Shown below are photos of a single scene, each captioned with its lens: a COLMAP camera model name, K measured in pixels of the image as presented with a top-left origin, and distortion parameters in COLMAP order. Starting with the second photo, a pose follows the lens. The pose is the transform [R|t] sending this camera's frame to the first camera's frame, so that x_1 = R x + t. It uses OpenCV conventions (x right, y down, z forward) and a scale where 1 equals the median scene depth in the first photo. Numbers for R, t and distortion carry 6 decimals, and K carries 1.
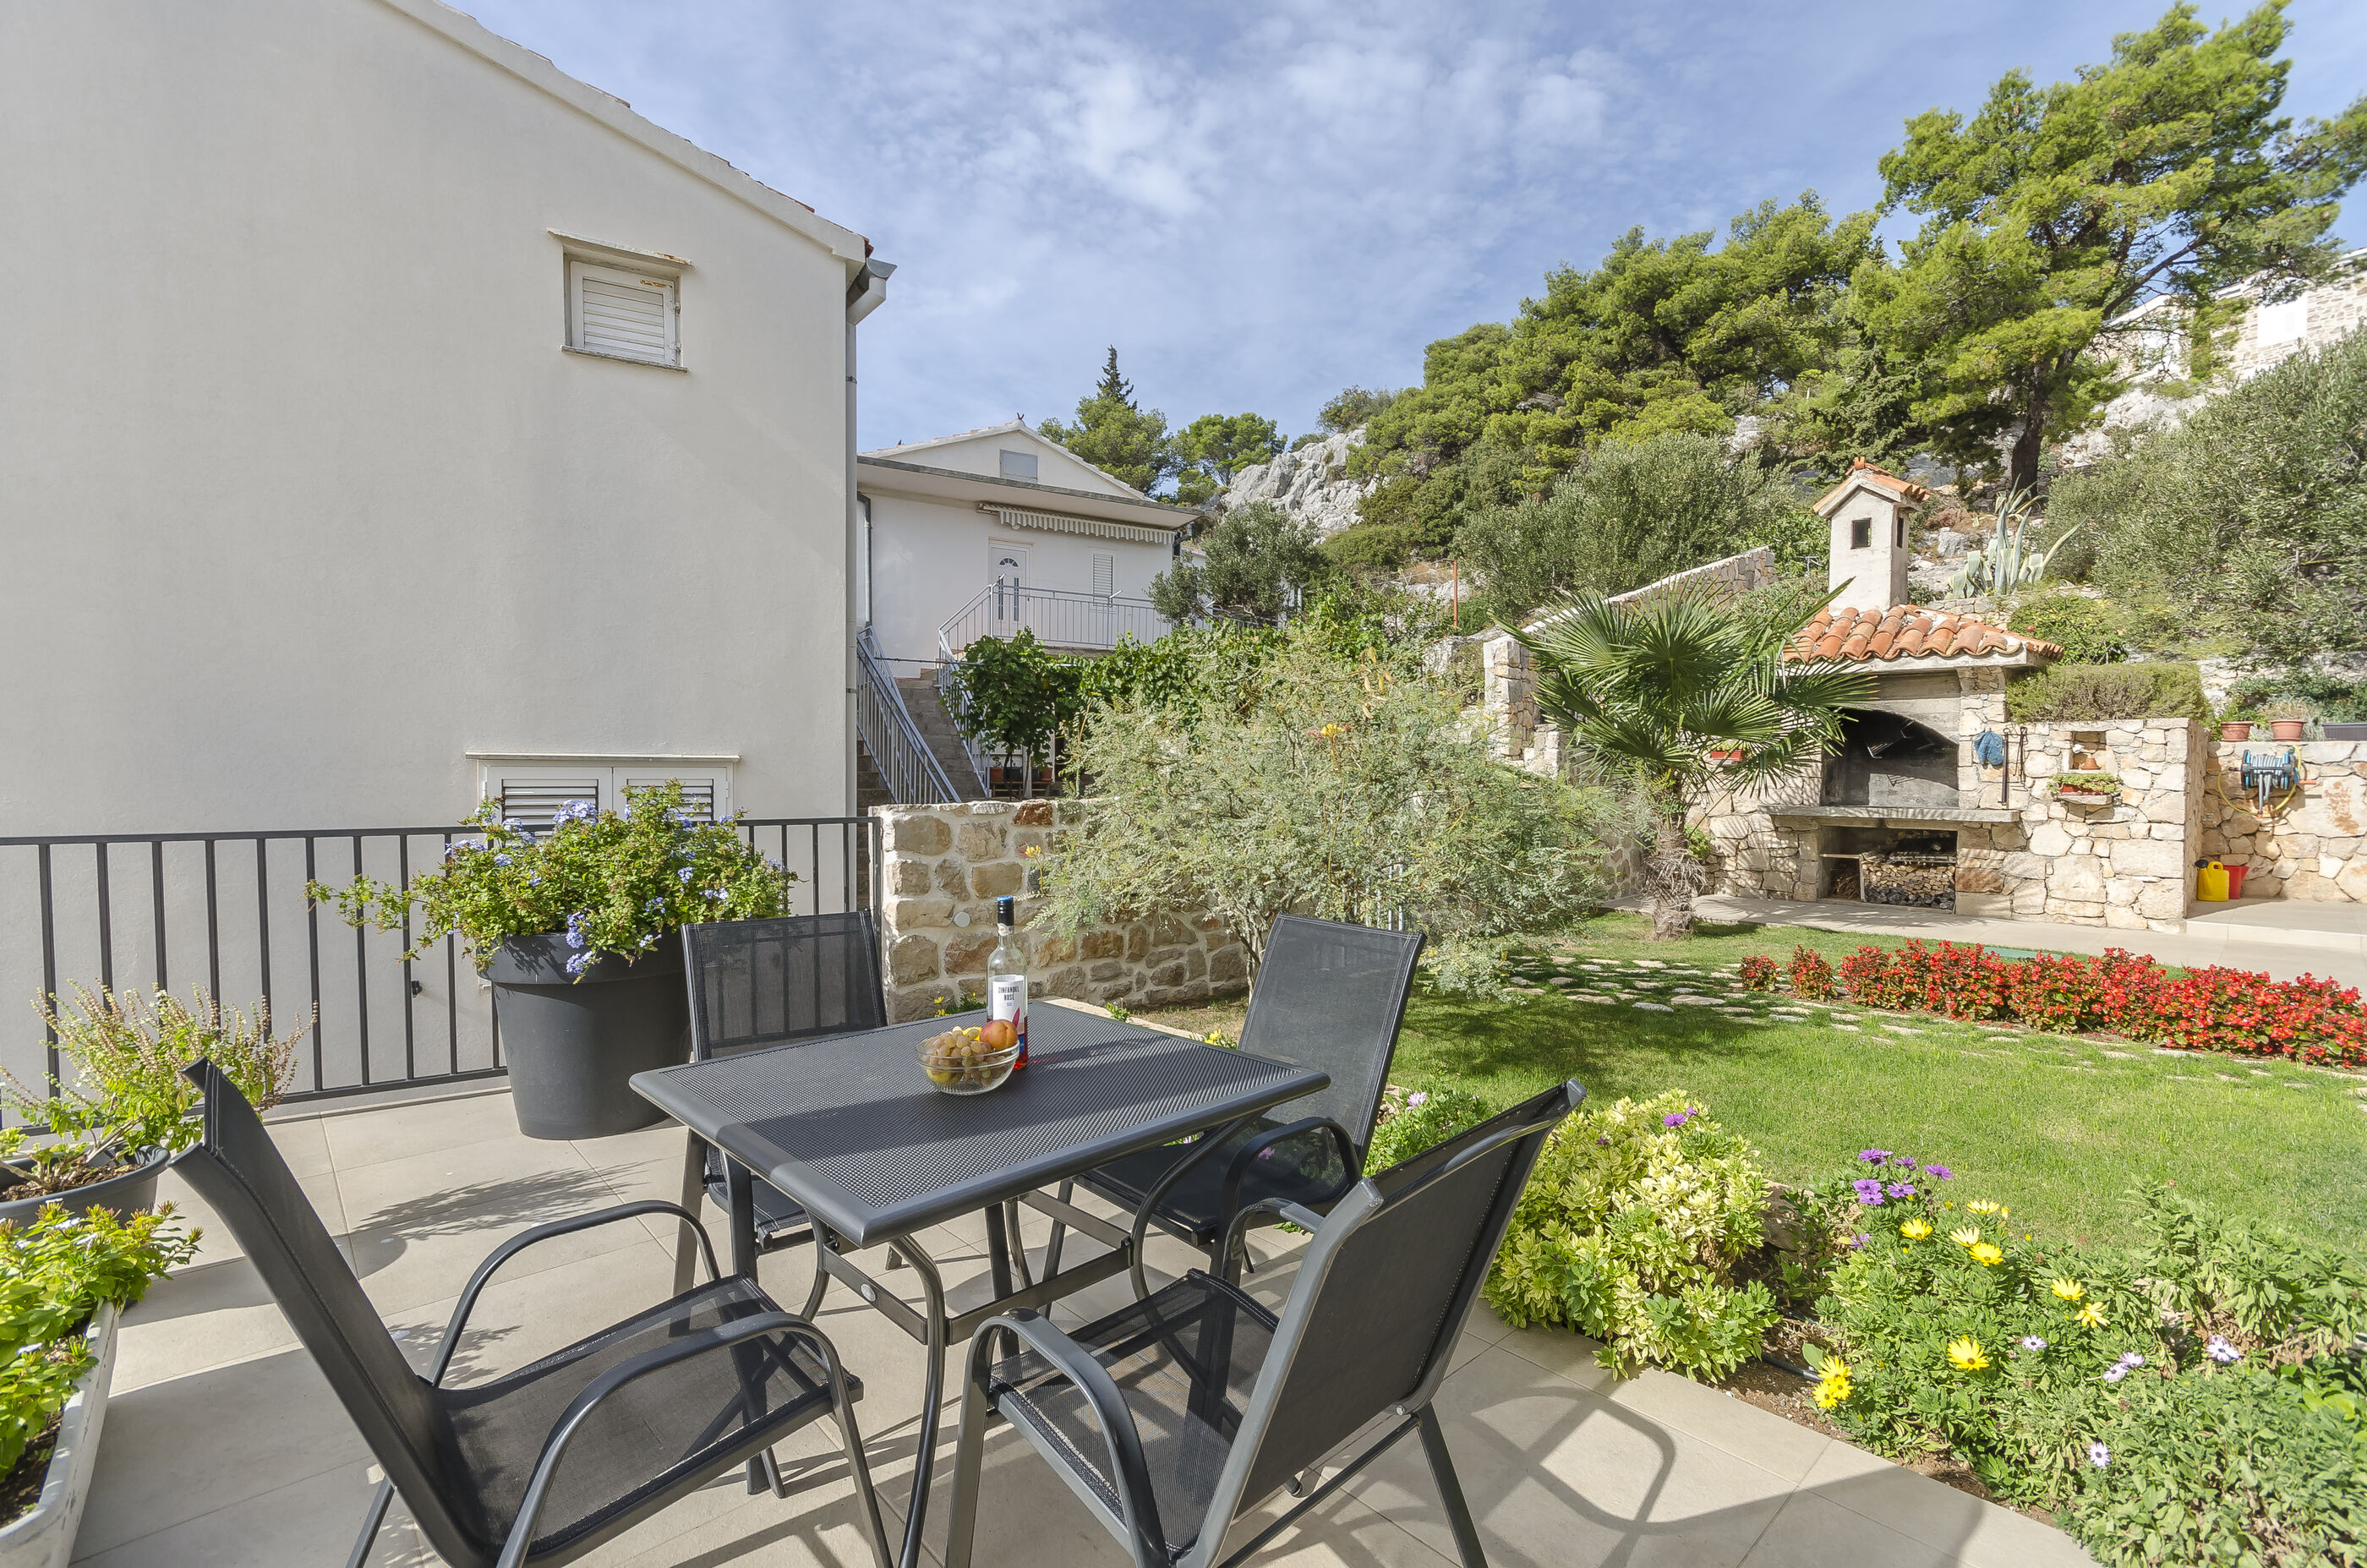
lens RADIAL K [[1038.2, 0, 1176.3], [0, 1038.2, 789.6], [0, 0, 1]] dist [0.000749, 0.000280]
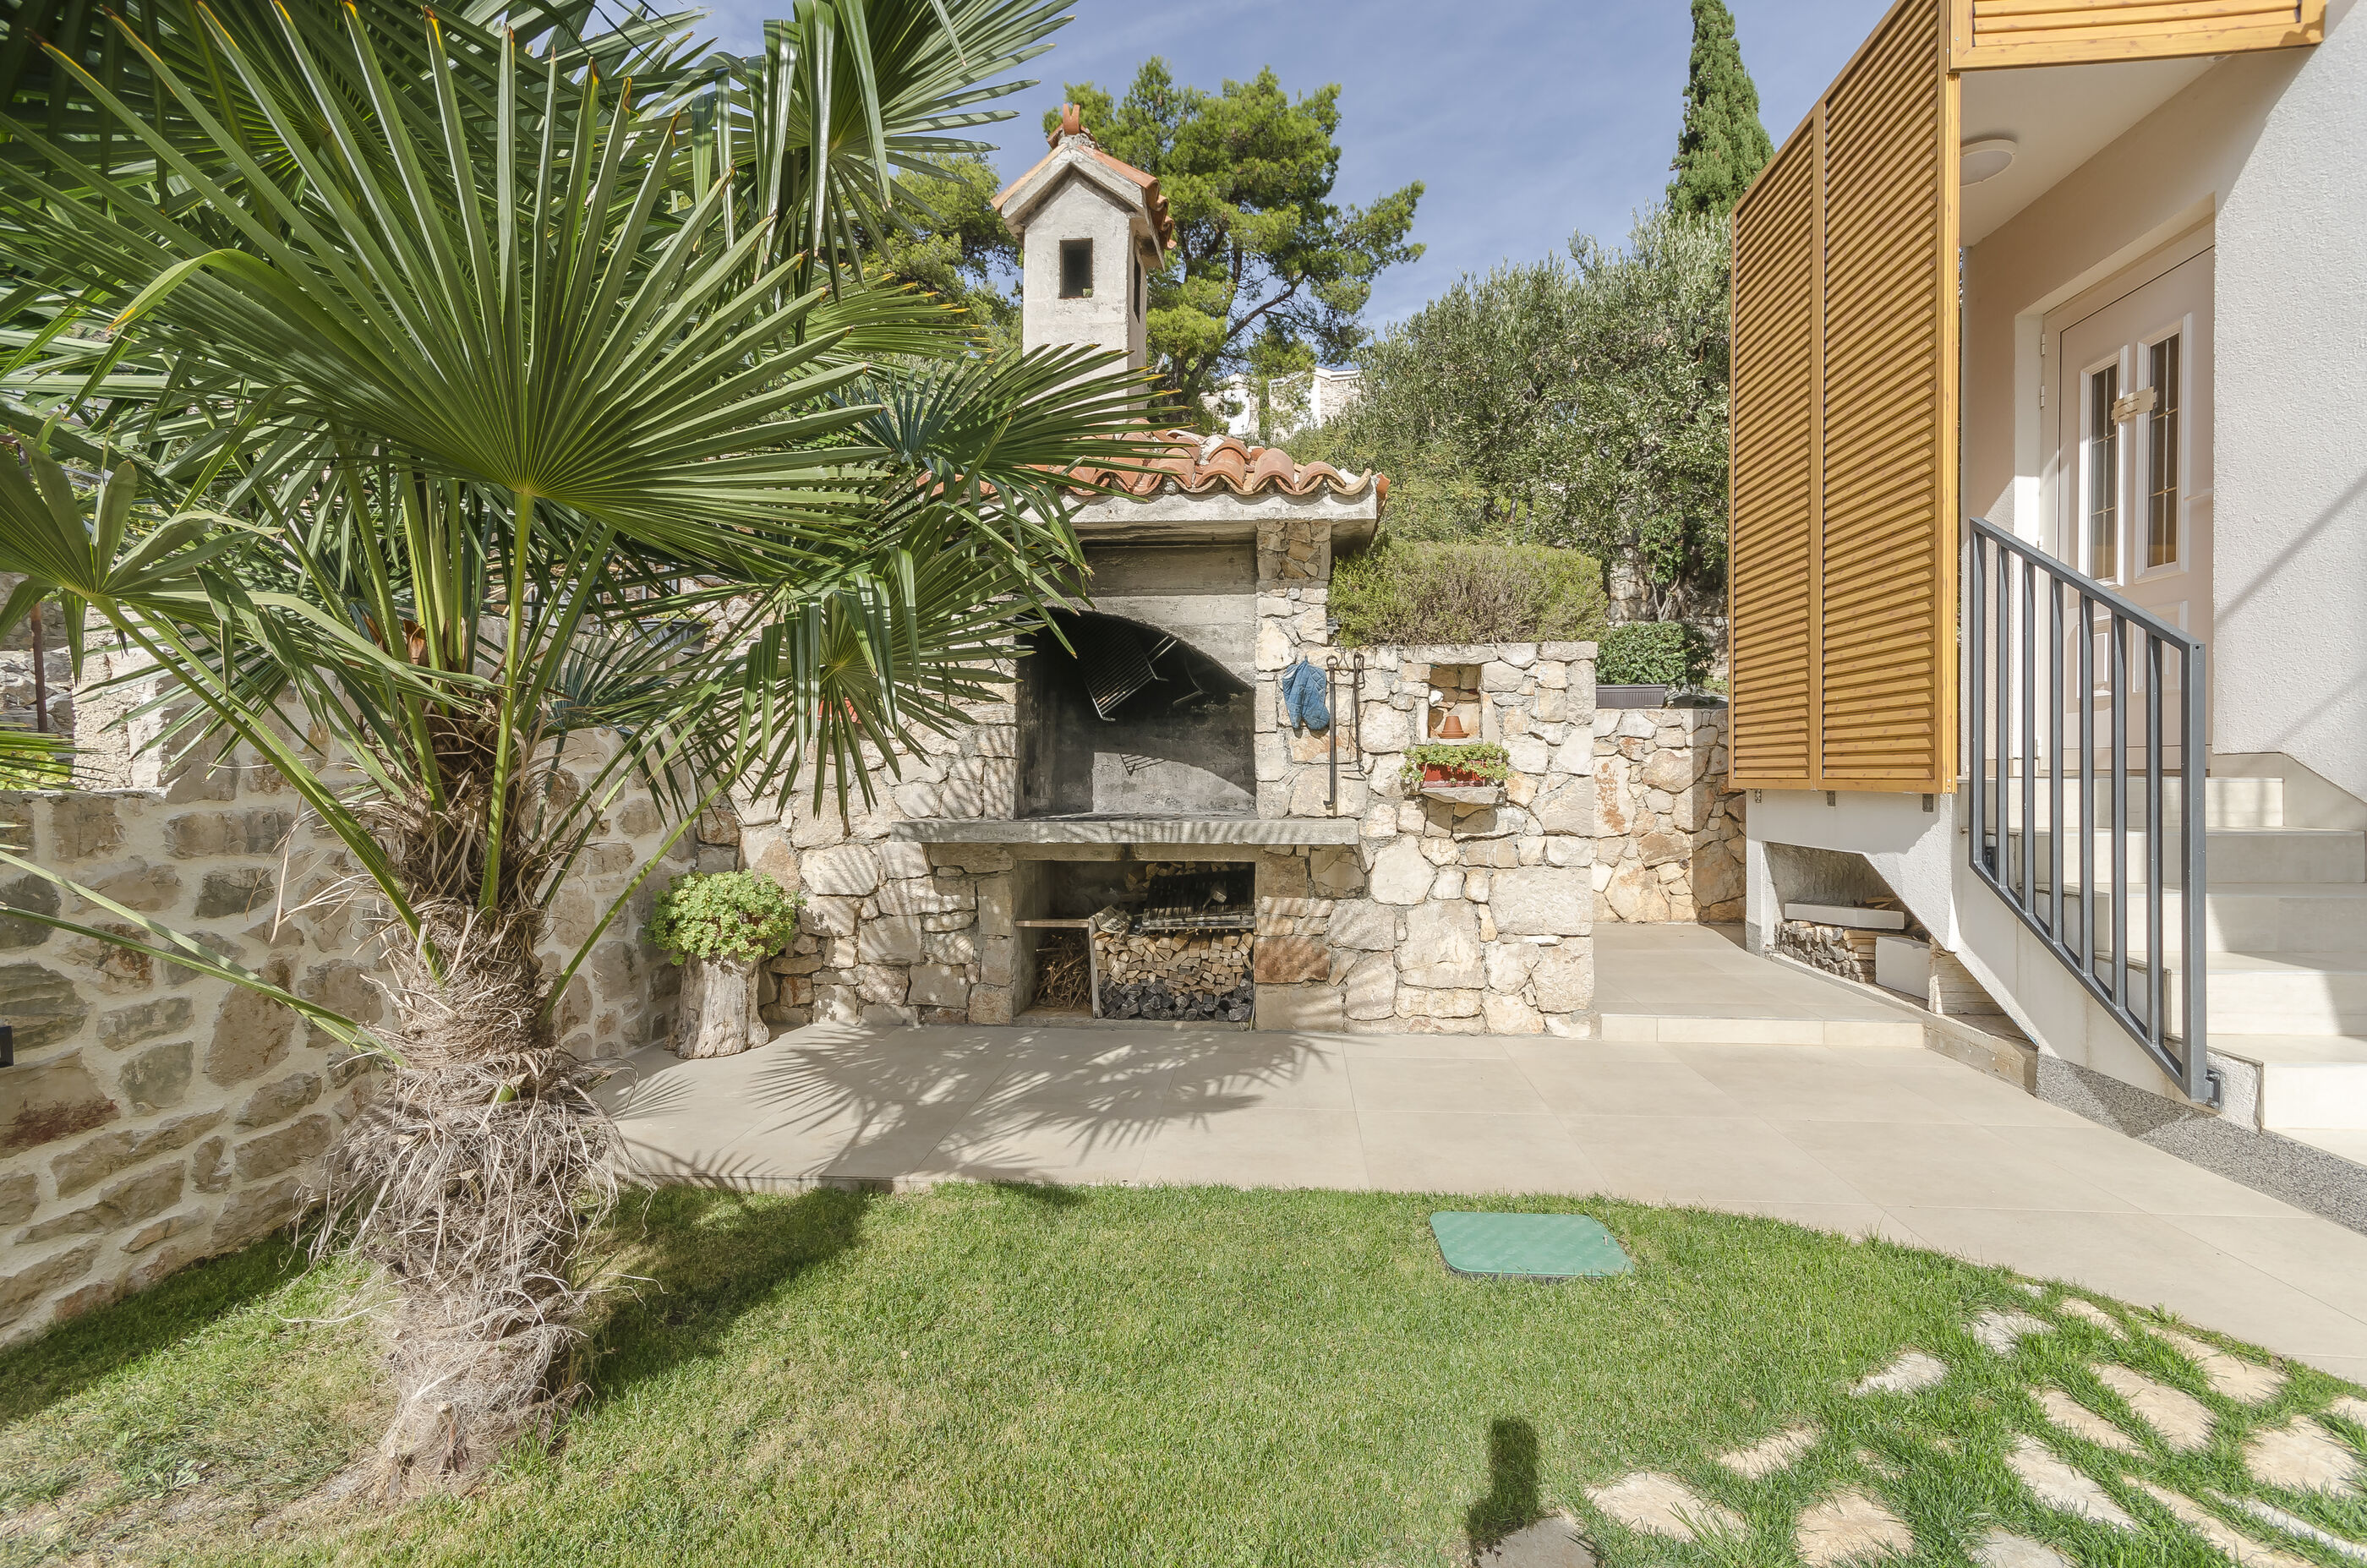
lens RADIAL K [[1038.2, 0, 1188.2], [0, 1038.2, 779.3], [0, 0, 1]] dist [0.000749, 0.000280]
pose [[0.741316, -0.011395, 0.671060, 0.402778], [0.018331, 0.999827, -0.003273, 0.001135], [-0.670906, 0.014728, 0.741396, 0.665197]]
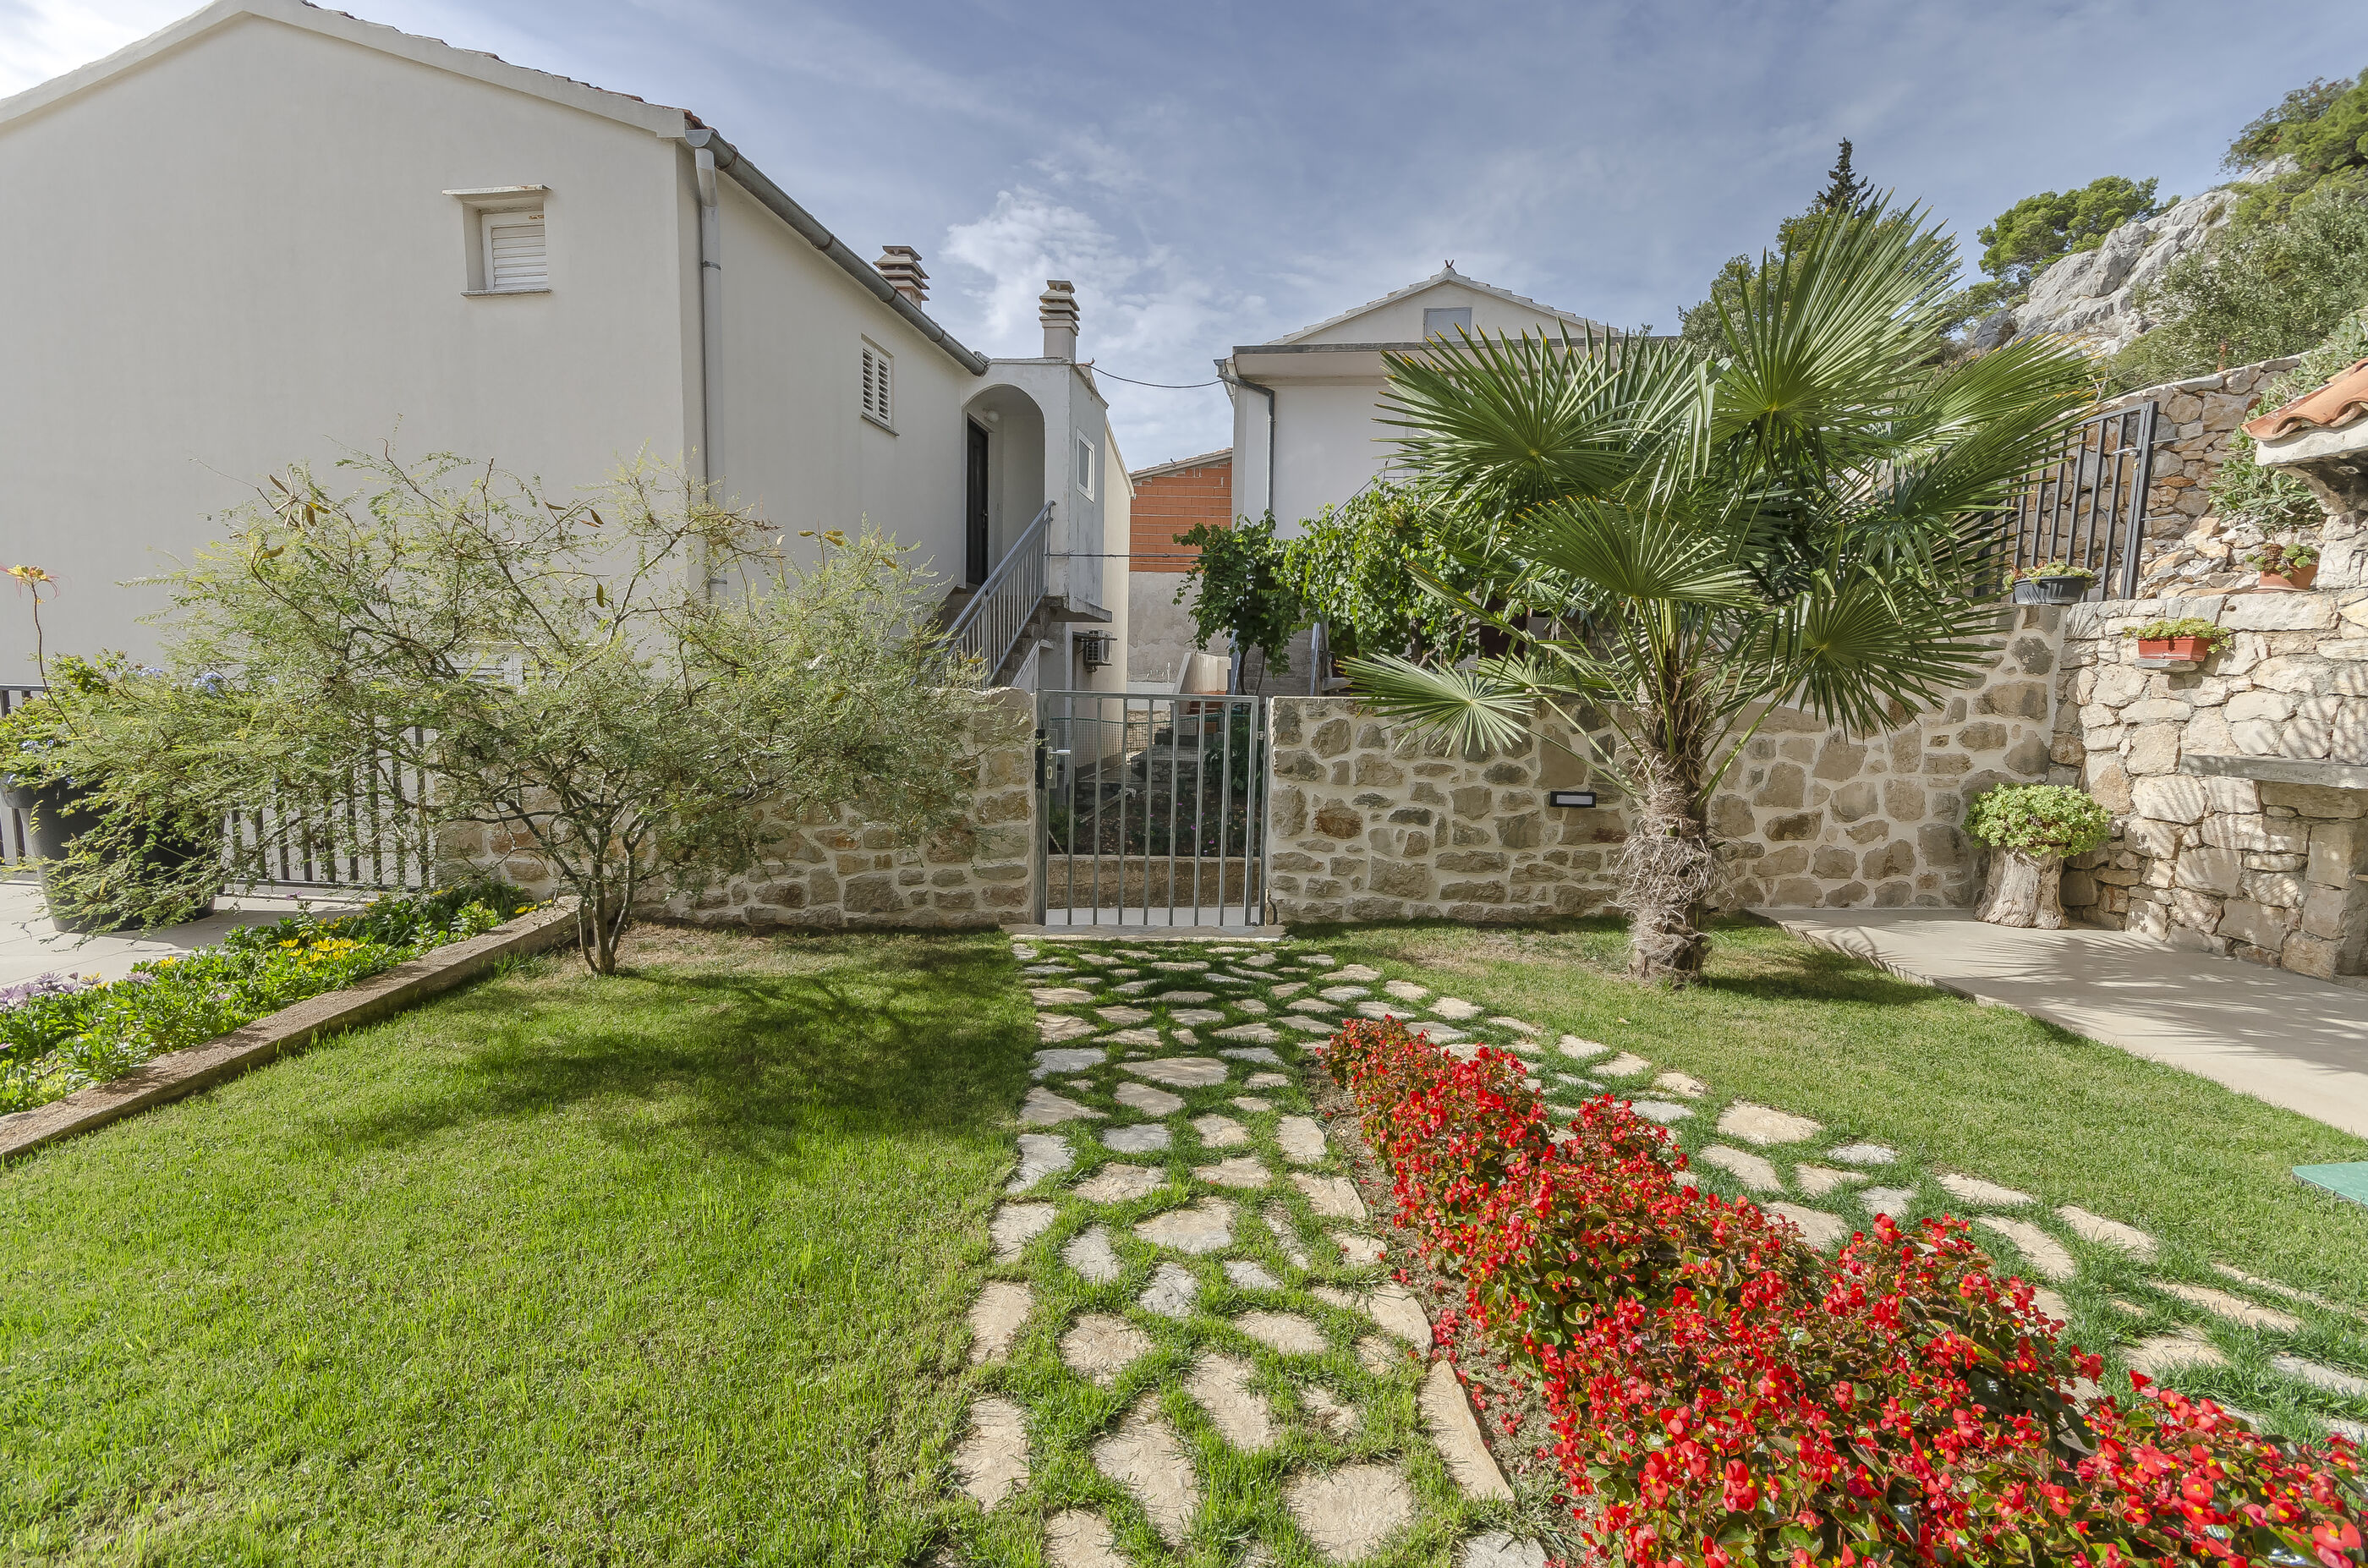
lens RADIAL K [[1038.7, 0, 1183.8], [0, 1038.7, 795.7], [0, 0, 1]] dist [0.000749, 0.000280]
pose [[0.770920, 0.084608, -0.631288, 0.567843], [-0.029996, 0.994861, 0.096705, 0.002293], [0.636226, -0.055616, 0.769496, 0.394230]]
